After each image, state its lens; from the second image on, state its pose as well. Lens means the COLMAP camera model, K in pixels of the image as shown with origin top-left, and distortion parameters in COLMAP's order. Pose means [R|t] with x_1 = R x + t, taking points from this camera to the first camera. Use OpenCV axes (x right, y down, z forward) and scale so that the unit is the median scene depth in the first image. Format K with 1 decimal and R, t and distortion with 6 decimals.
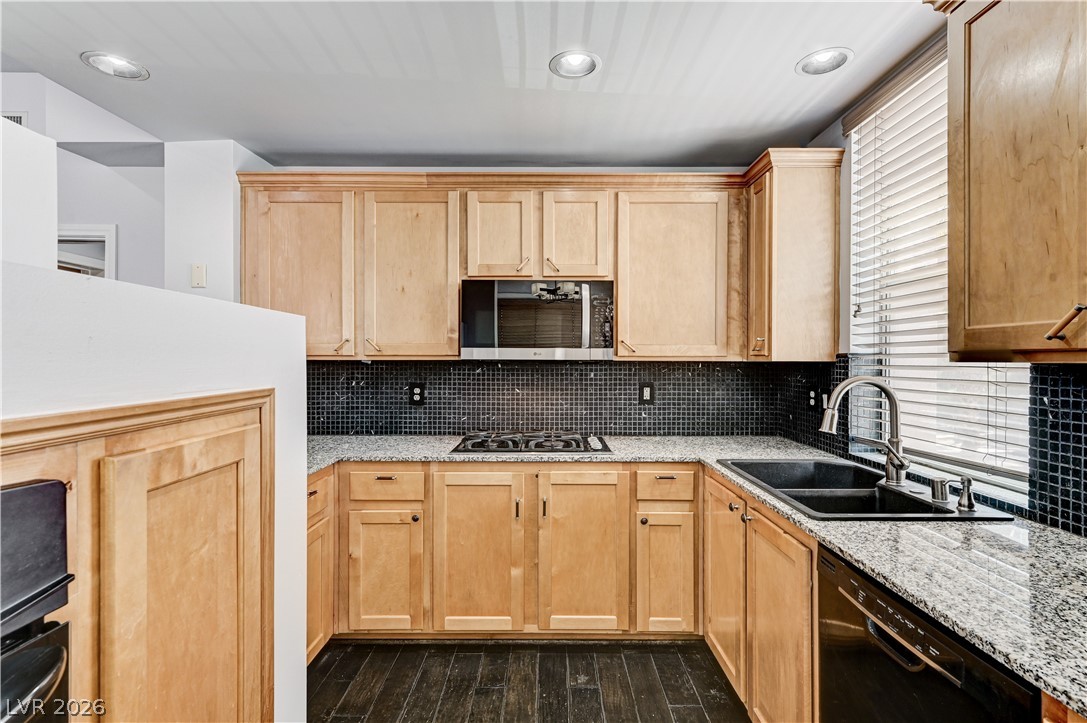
lens RADIAL K [[519.8, 0, 548.7], [0, 519.8, 359.3], [0, 0, 1]] dist [0.001246, 0.000497]
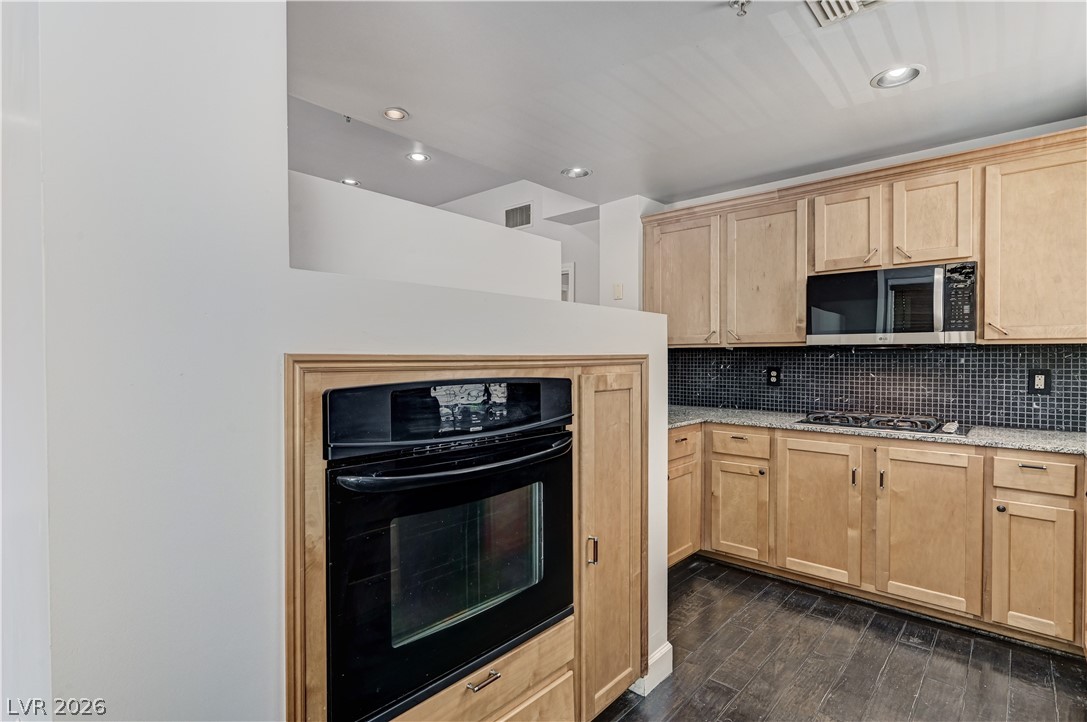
lens RADIAL K [[531.4, 0, 550.1], [0, 531.4, 362.6], [0, 0, 1]] dist [-0.004159, -0.000205]
pose [[0.746785, 0.006071, -0.665038, 0.185143], [0.000786, 0.999950, 0.010010, 0.026157], [0.665065, -0.007998, 0.746742, -0.253724]]
